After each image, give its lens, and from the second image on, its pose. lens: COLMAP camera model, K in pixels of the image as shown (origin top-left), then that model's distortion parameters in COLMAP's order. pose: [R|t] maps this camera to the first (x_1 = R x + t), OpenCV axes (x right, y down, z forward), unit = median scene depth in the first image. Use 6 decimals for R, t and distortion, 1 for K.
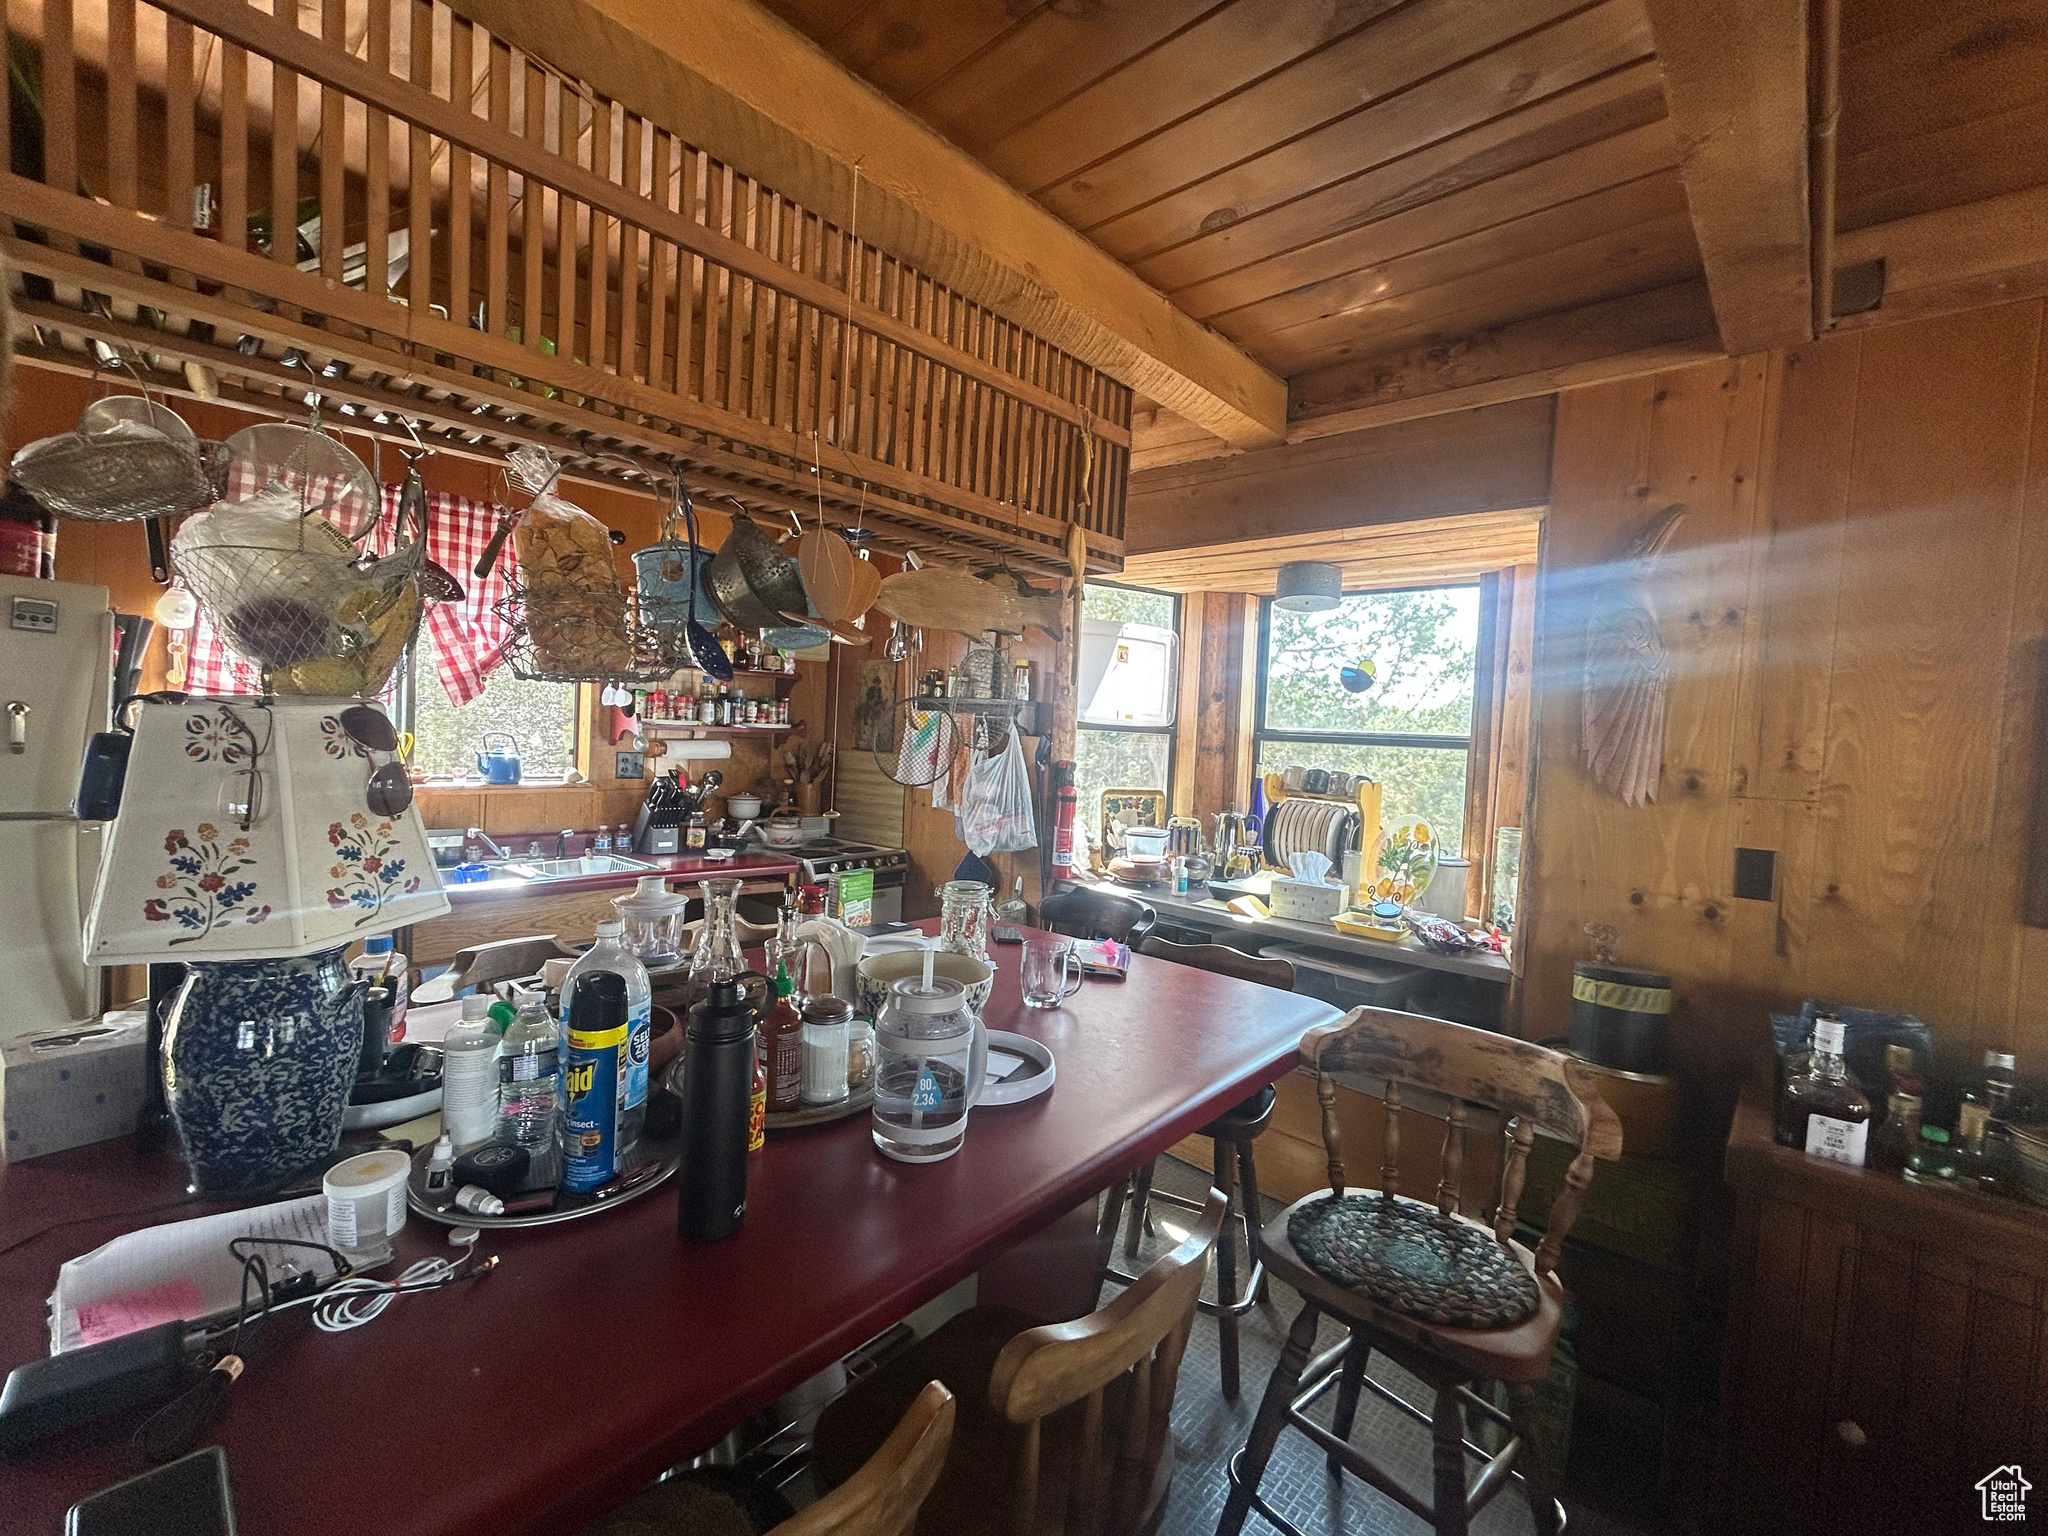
lens RADIAL K [[872.3, 0, 1025.0], [0, 872.3, 764.8], [0, 0, 1]] dist [0.004625, 0.000326]
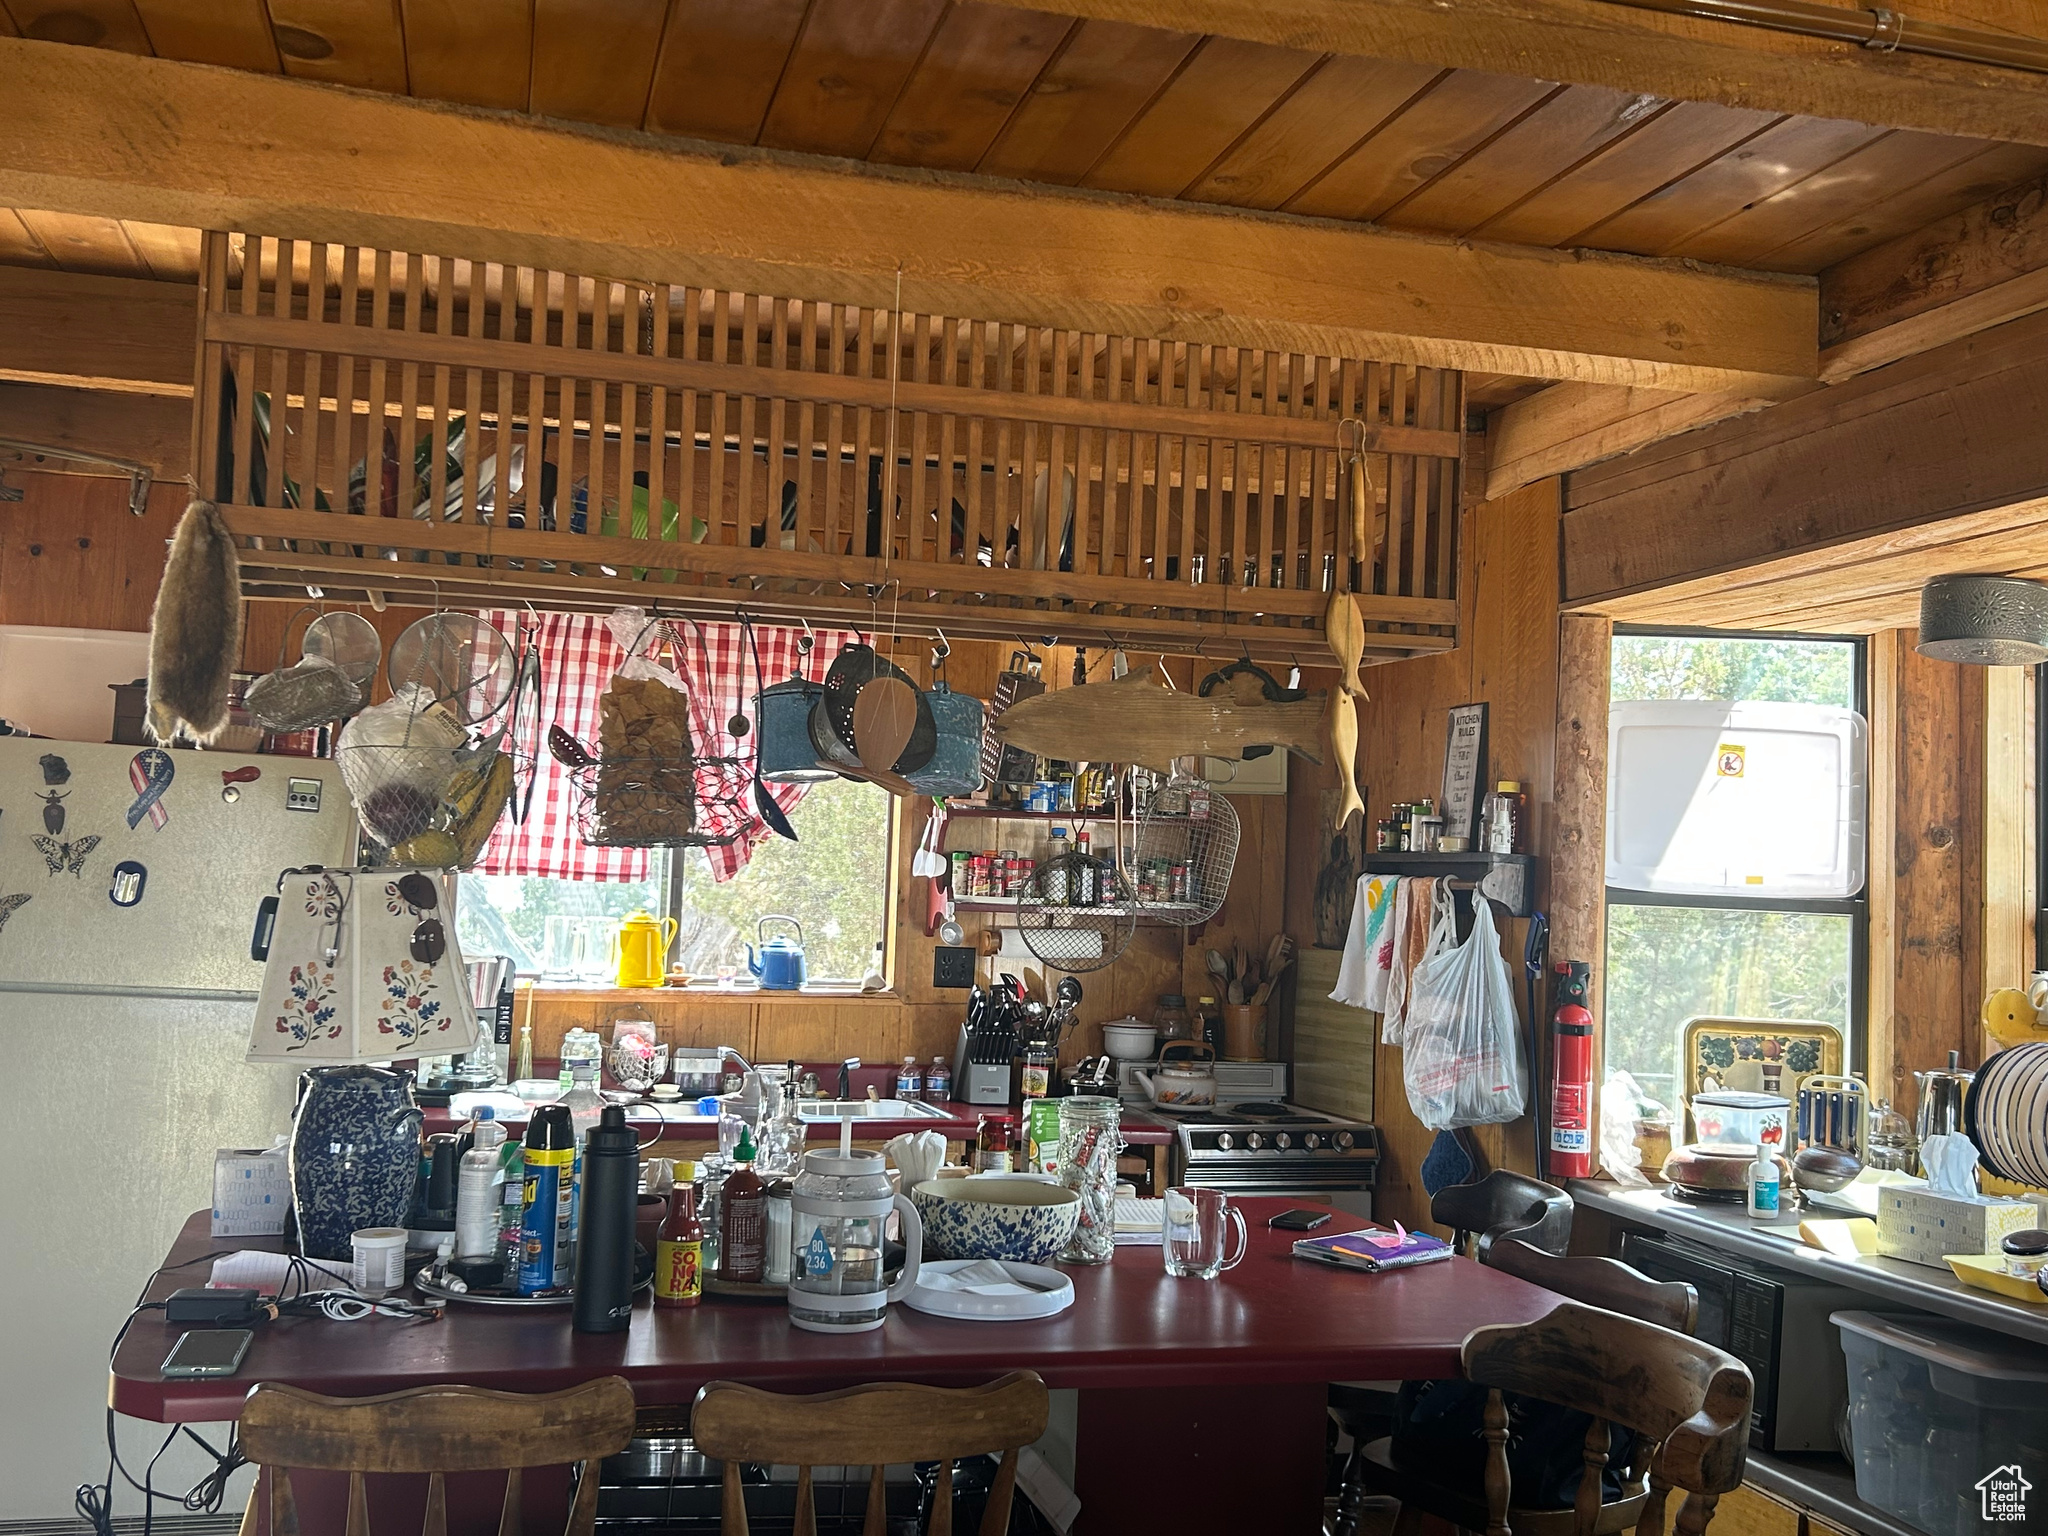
lens RADIAL K [[2062.9, 0, 1016.7], [0, 2062.9, 792.4], [0, 0, 1]] dist [0.064652, 0.000000]
pose [[0.839069, -0.041506, -0.542439, 0.471606], [-0.018114, 0.994401, -0.104108, 0.033009], [0.543723, 0.097180, 0.833620, -0.301729]]
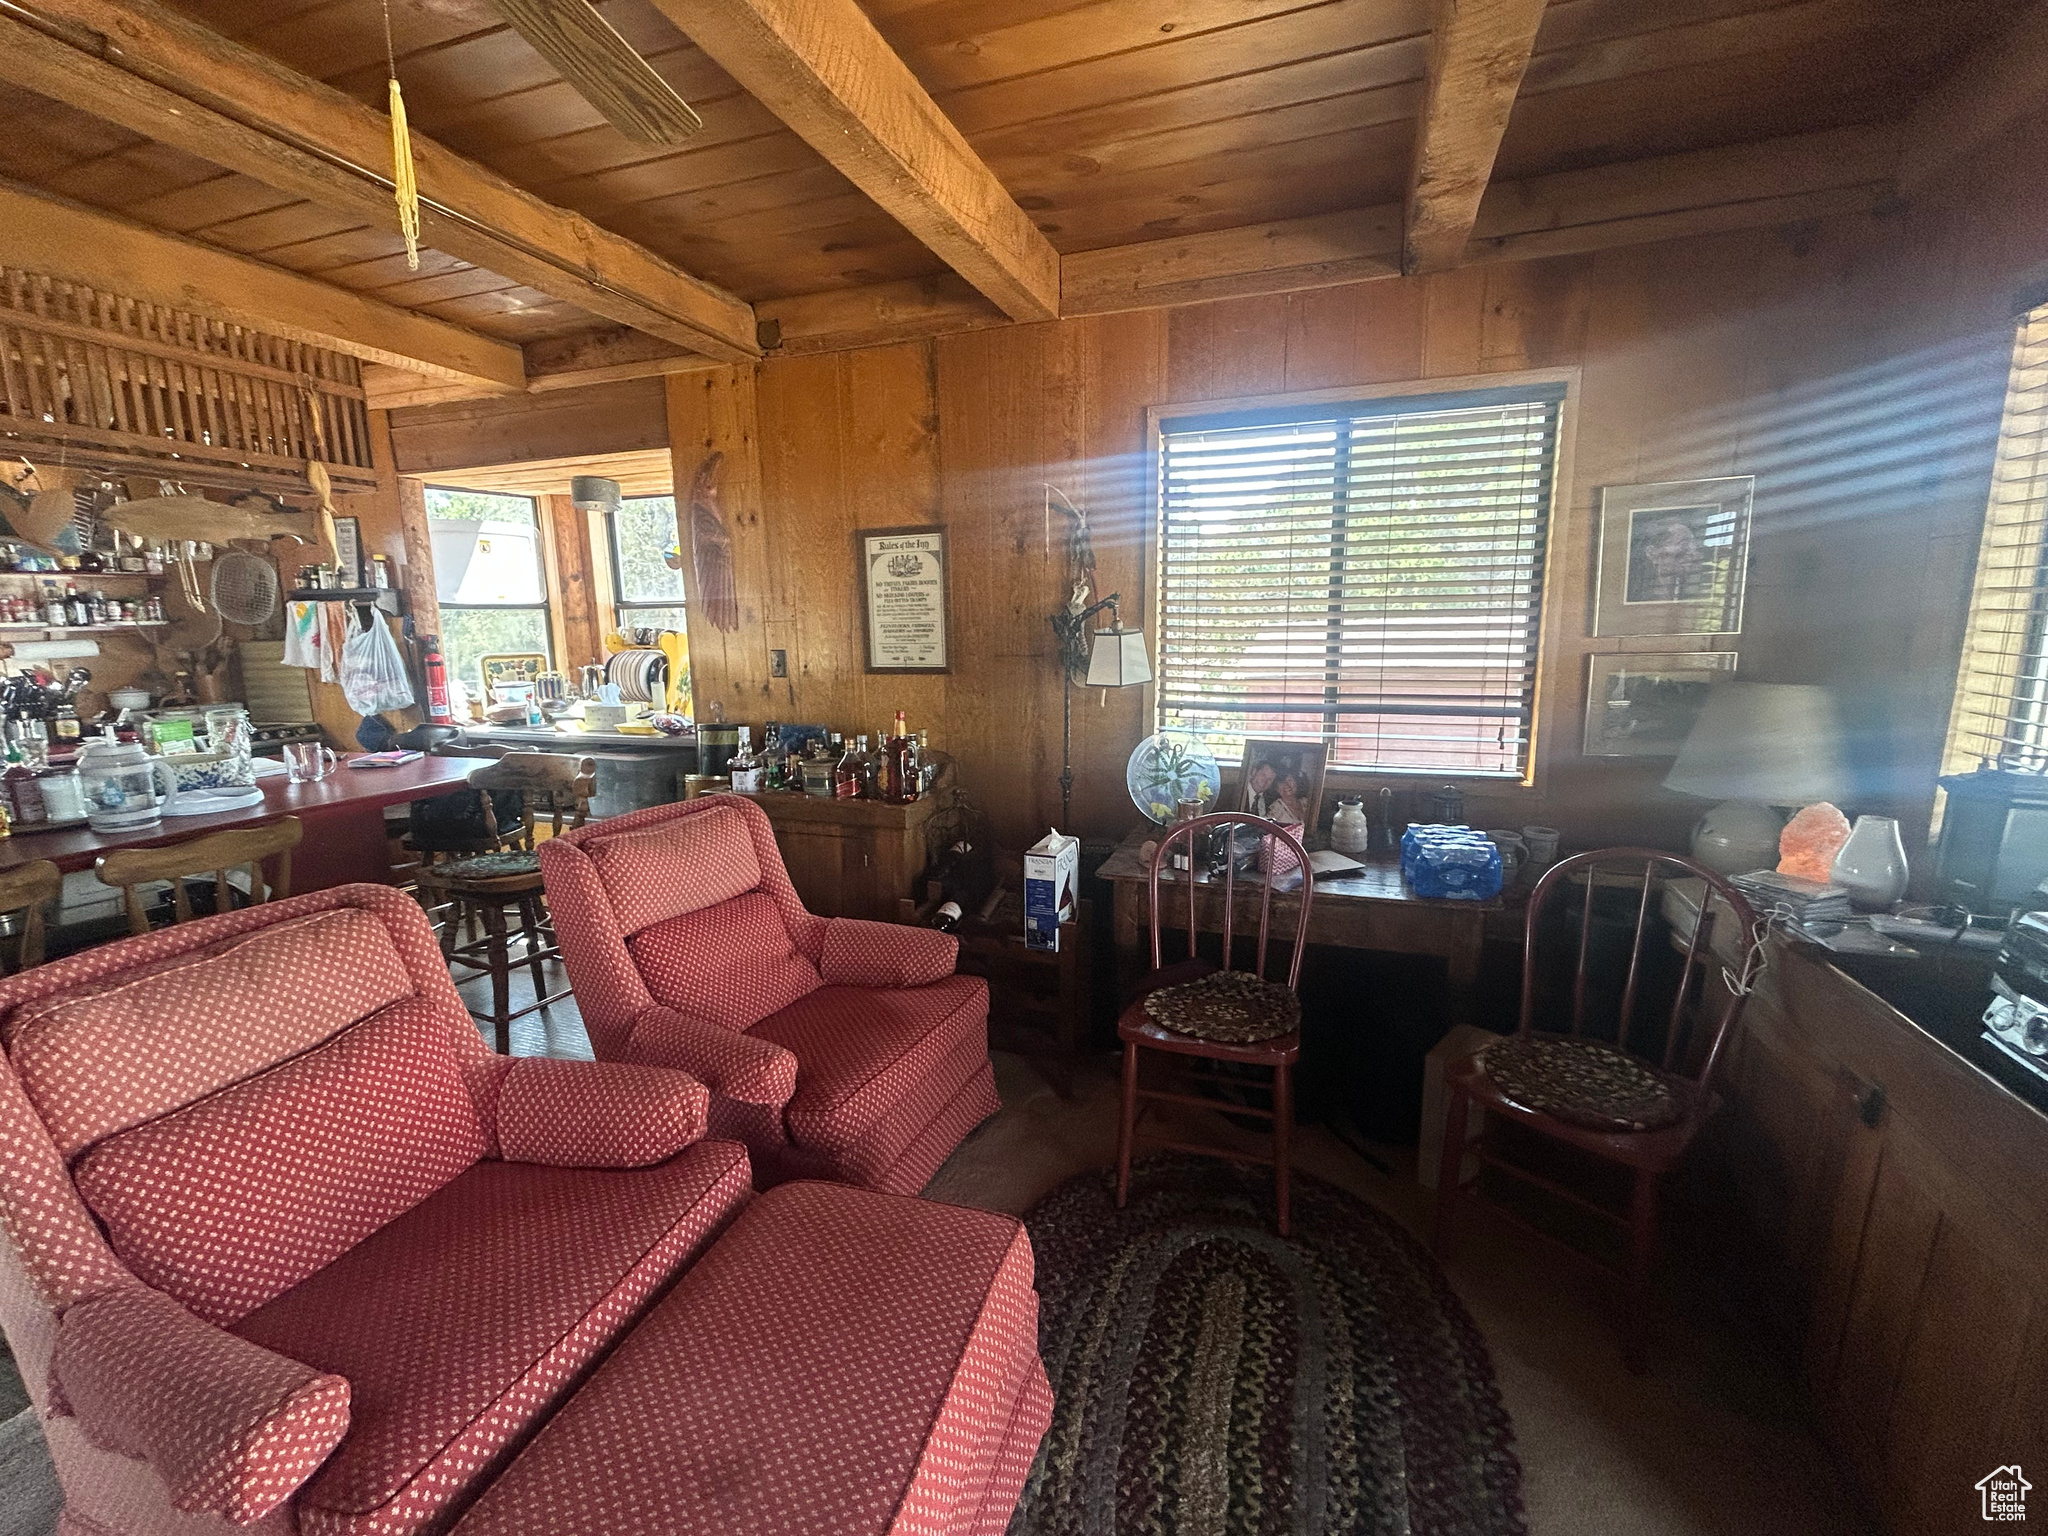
lens RADIAL K [[872.3, 0, 1019.5], [0, 872.3, 759.0], [0, 0, 1]] dist [0.004625, 0.000326]
pose [[0.924077, -0.124060, 0.361512, 0.362835], [0.076633, 0.986788, 0.142751, 0.059620], [-0.374445, -0.104209, 0.921375, -0.529700]]
